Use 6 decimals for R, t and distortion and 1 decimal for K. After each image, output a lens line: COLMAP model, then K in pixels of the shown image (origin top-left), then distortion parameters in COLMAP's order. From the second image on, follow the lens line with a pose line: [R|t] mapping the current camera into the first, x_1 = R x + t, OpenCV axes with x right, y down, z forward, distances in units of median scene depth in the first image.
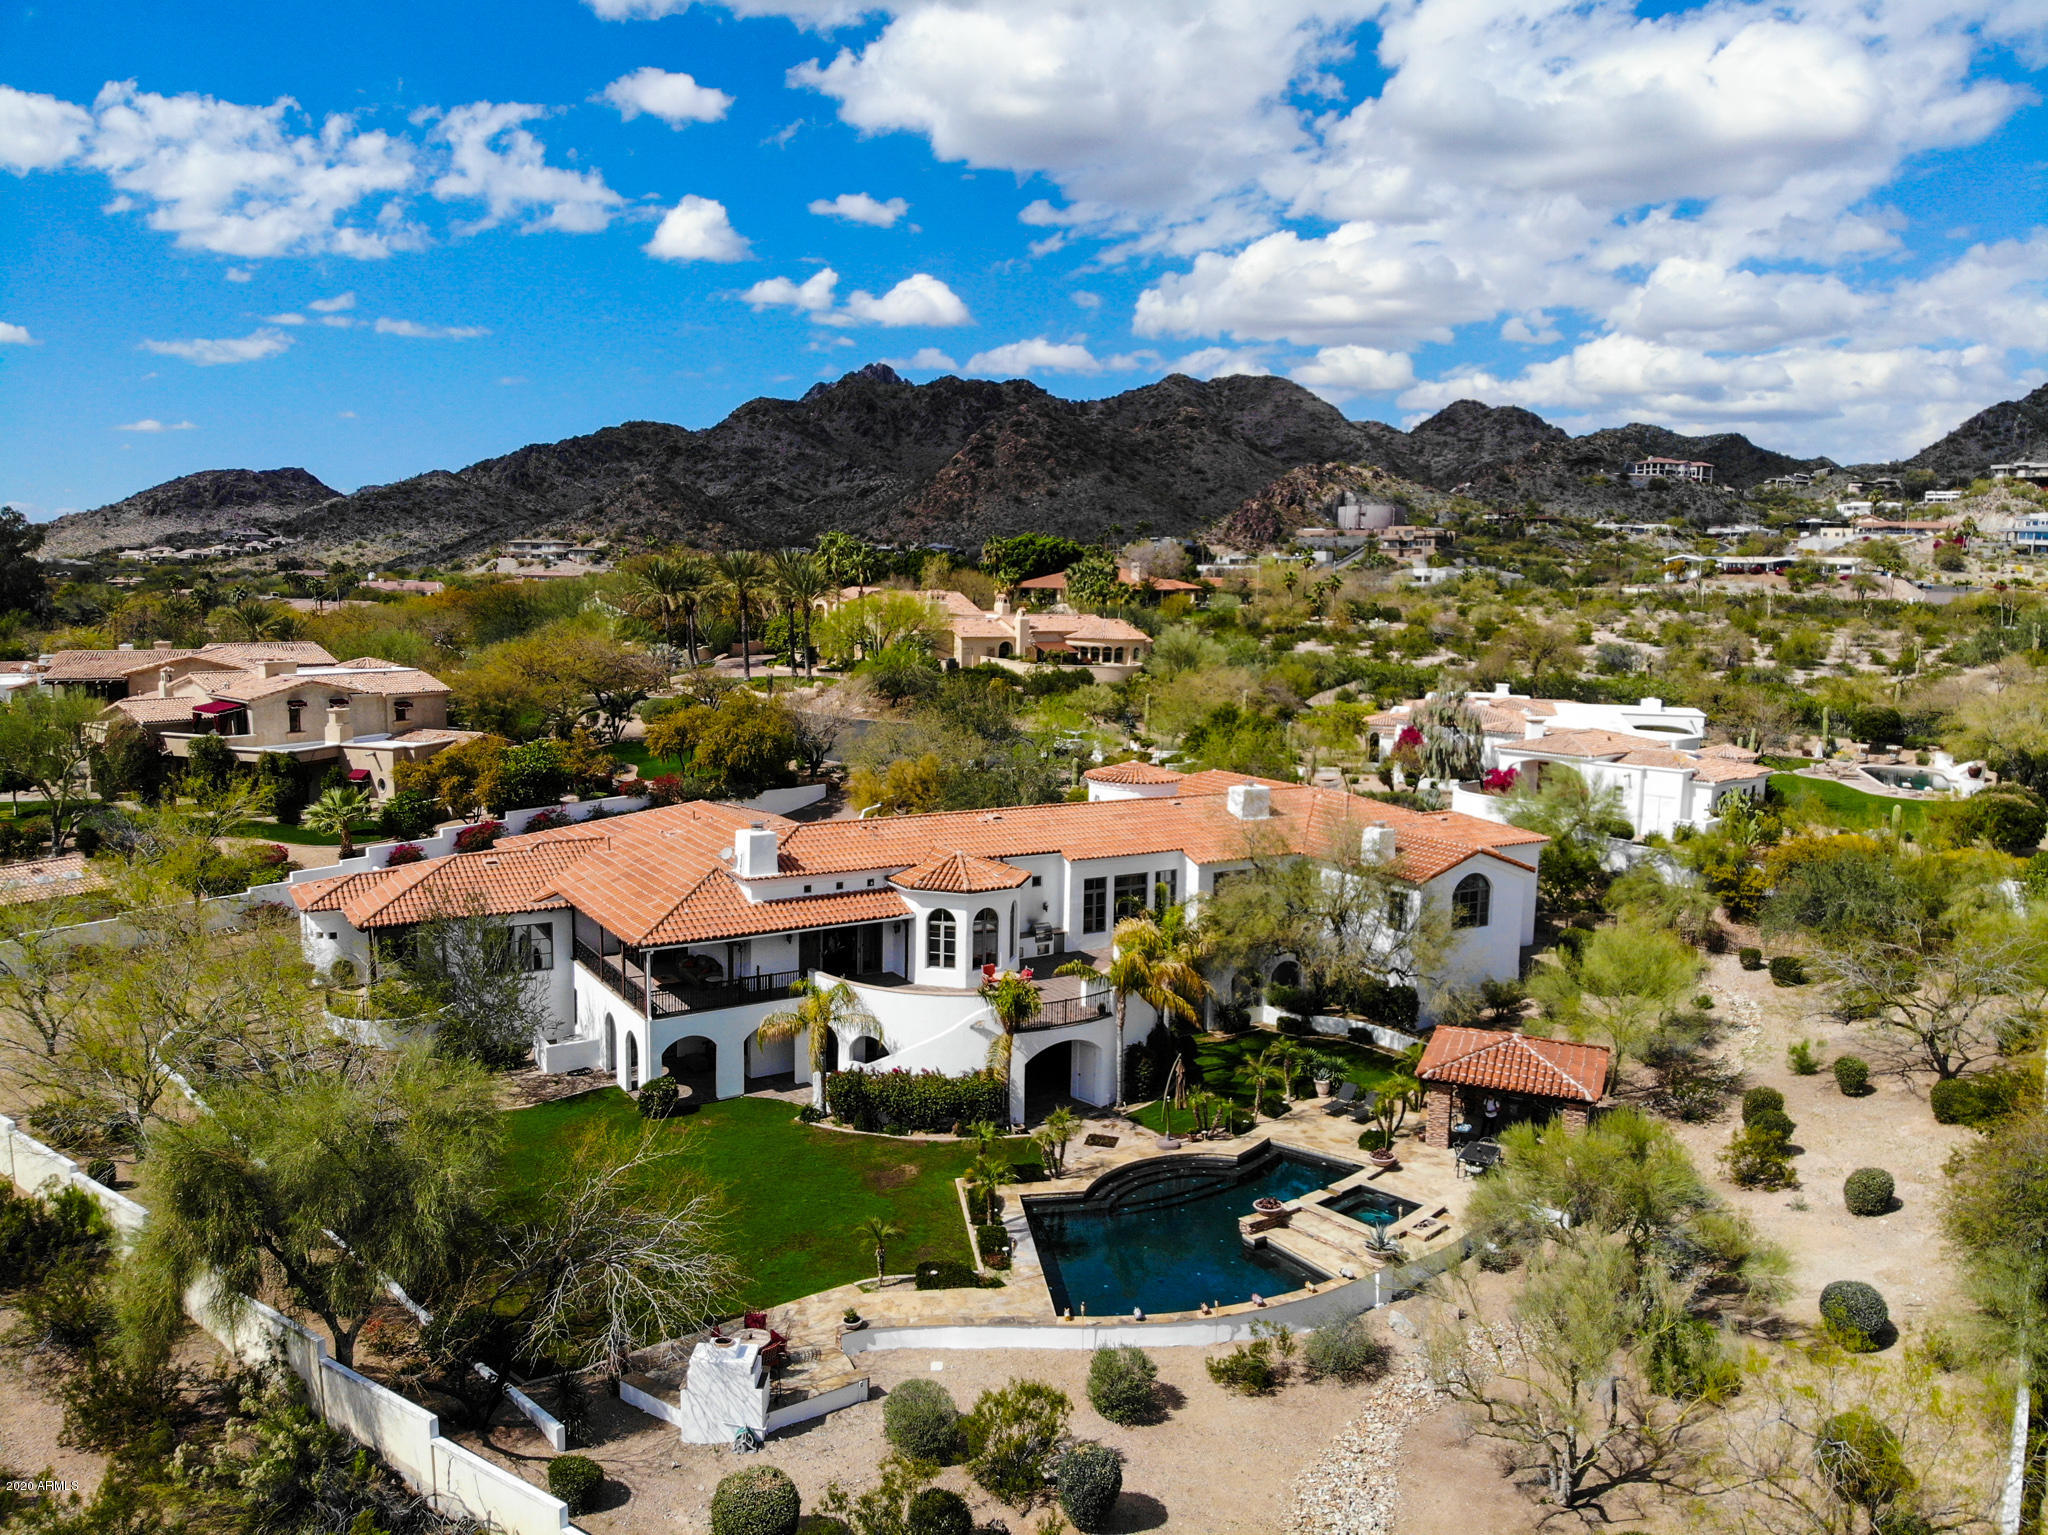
lens RADIAL K [[1530.2, 0, 1024.0], [0, 1530.2, 767.5], [0, 0, 1]] dist [0.051034, -0.173592]
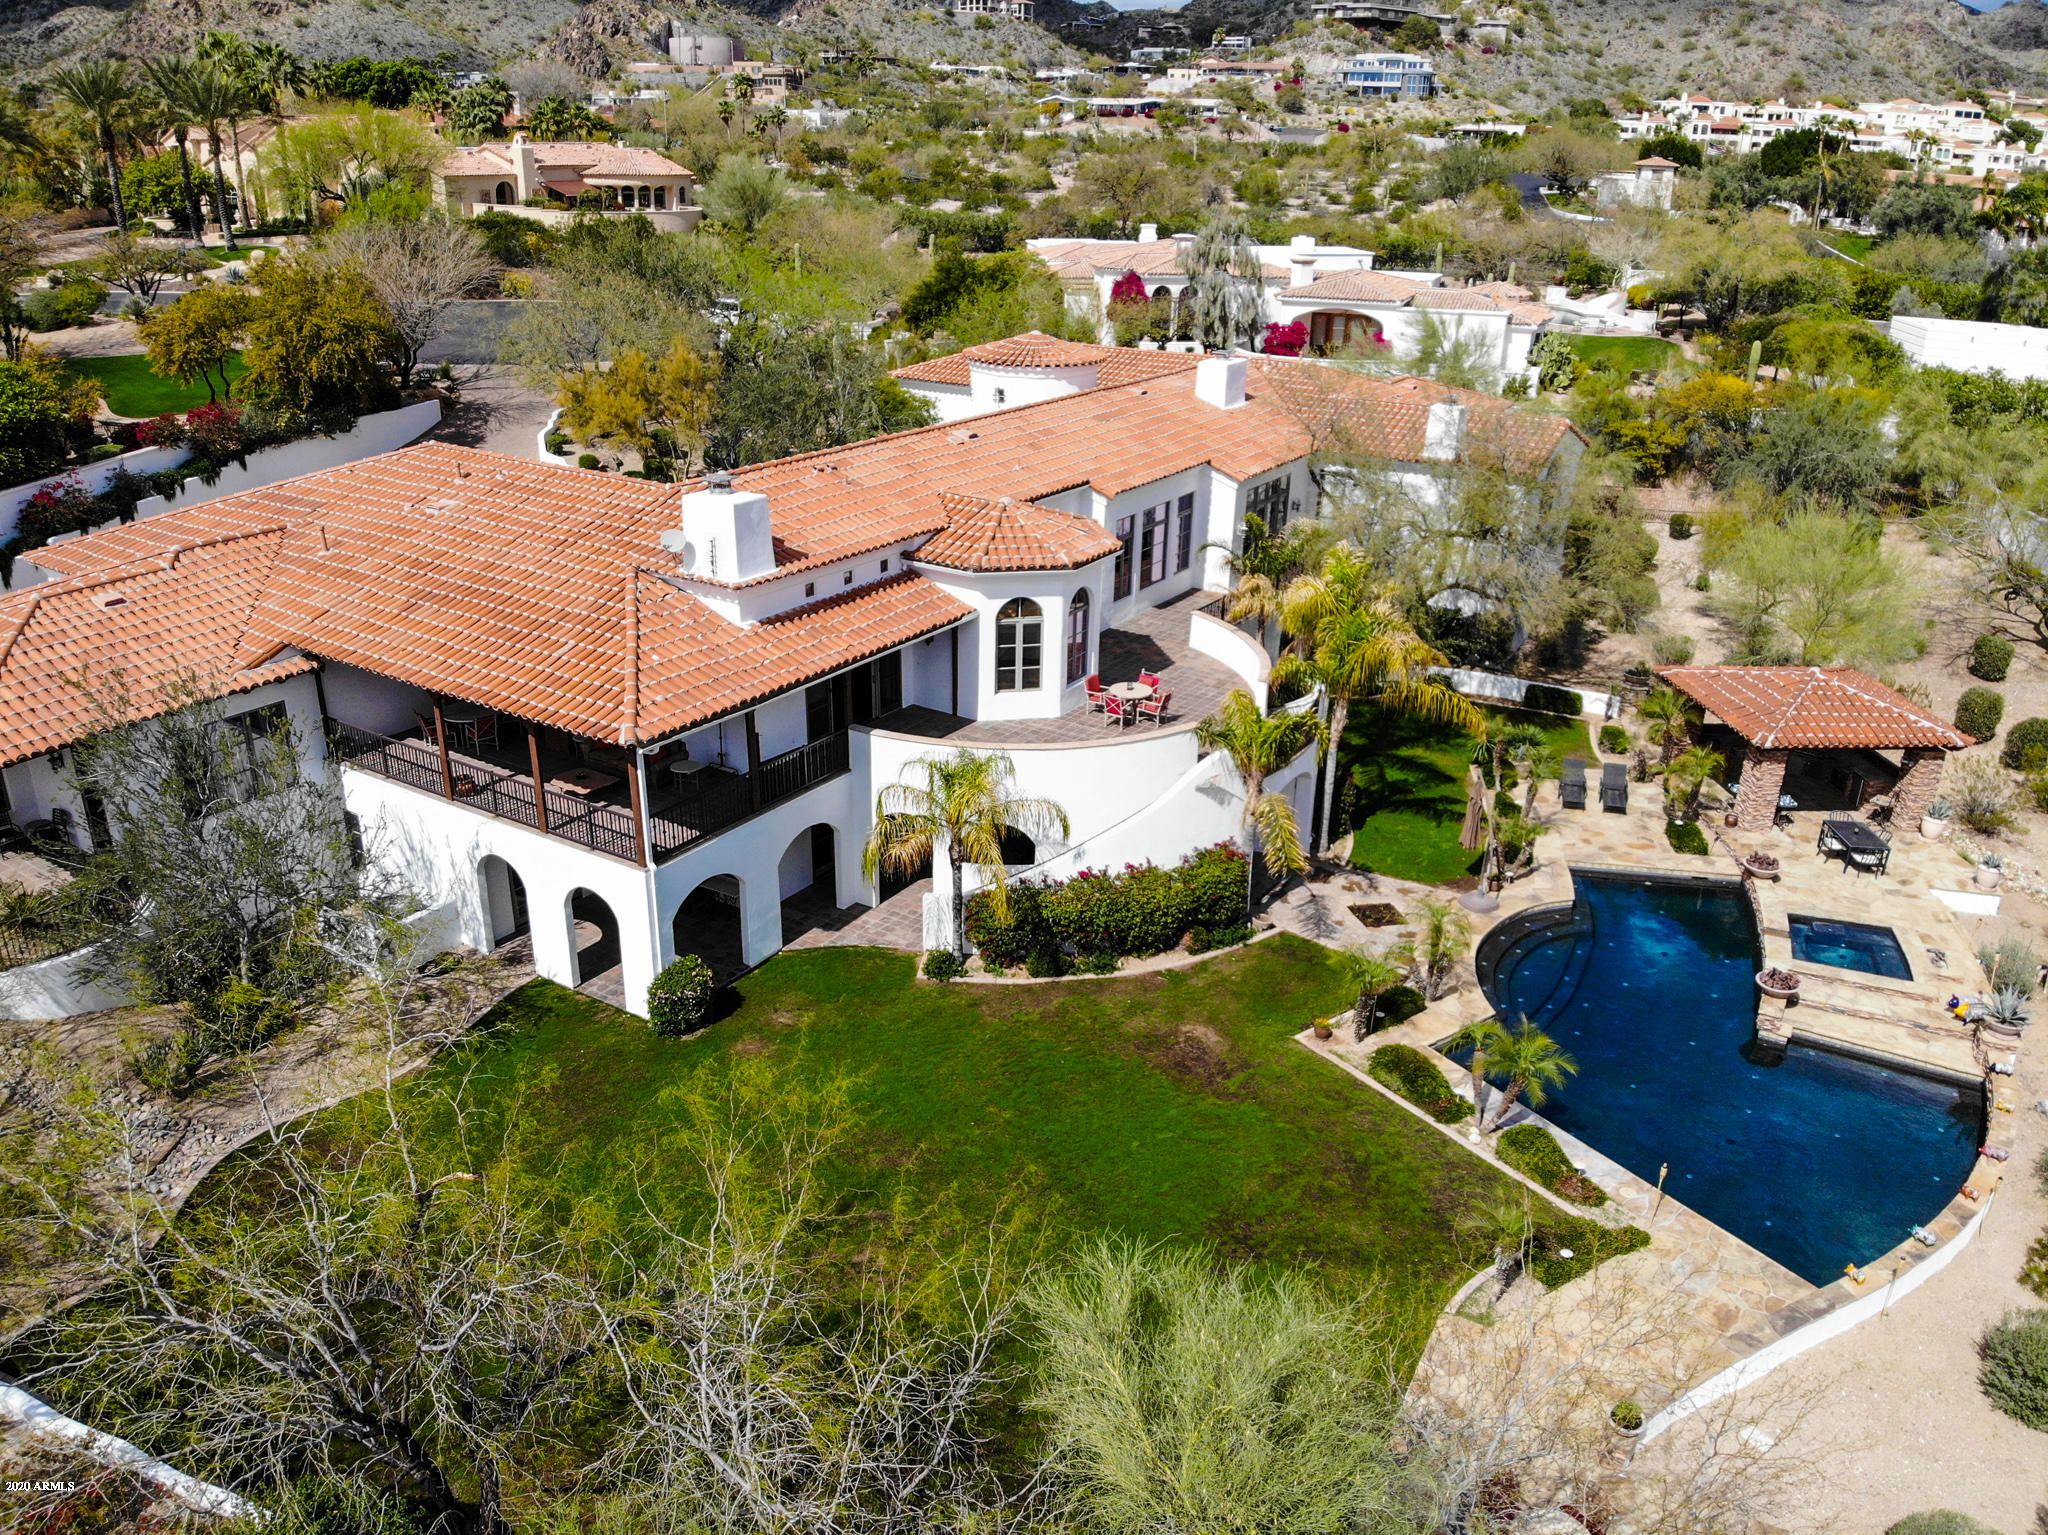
lens RADIAL K [[1530.2, 0, 1024.0], [0, 1530.2, 767.5], [0, 0, 1]] dist [0.051034, -0.173592]
pose [[0.899154, -0.167740, 0.404209, -0.299332], [0.054610, 0.959414, 0.276663, -0.009386], [-0.434212, -0.226689, 0.871821, 0.431246]]
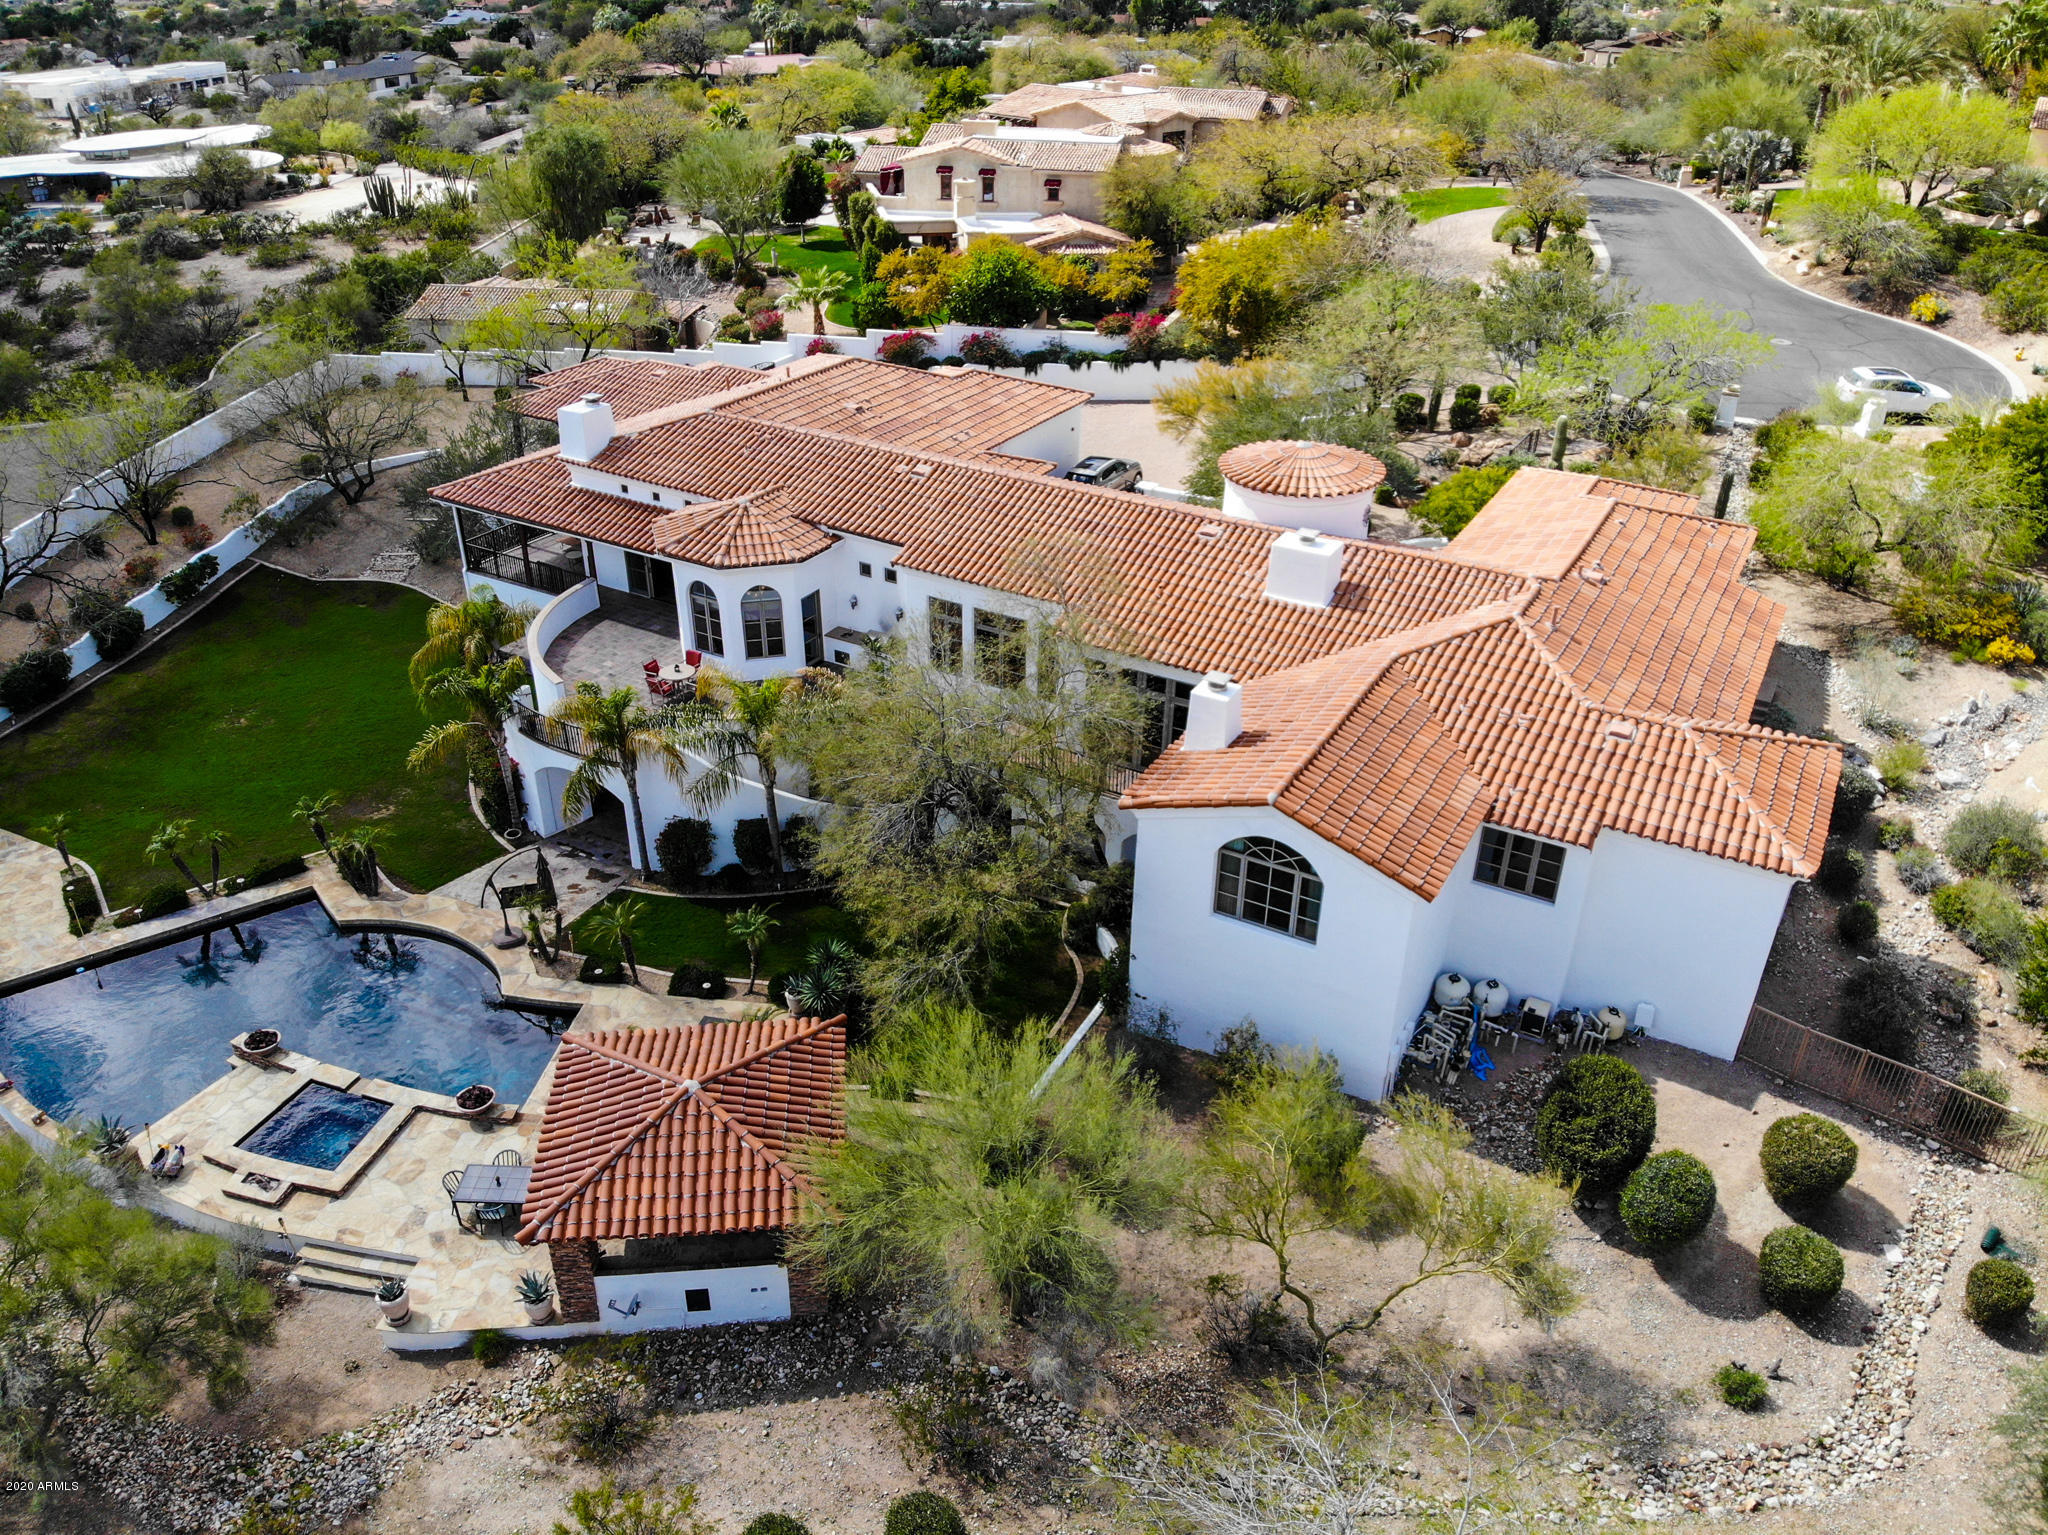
lens RADIAL K [[1548.2, 0, 1056.4], [0, 1548.2, 772.0], [0, 0, 1]] dist [0.065111, -0.186660]
pose [[0.491482, 0.420389, -0.762705, 0.679135], [-0.122318, 0.900419, 0.417473, -0.165043], [0.862255, -0.111888, 0.493961, 0.727264]]
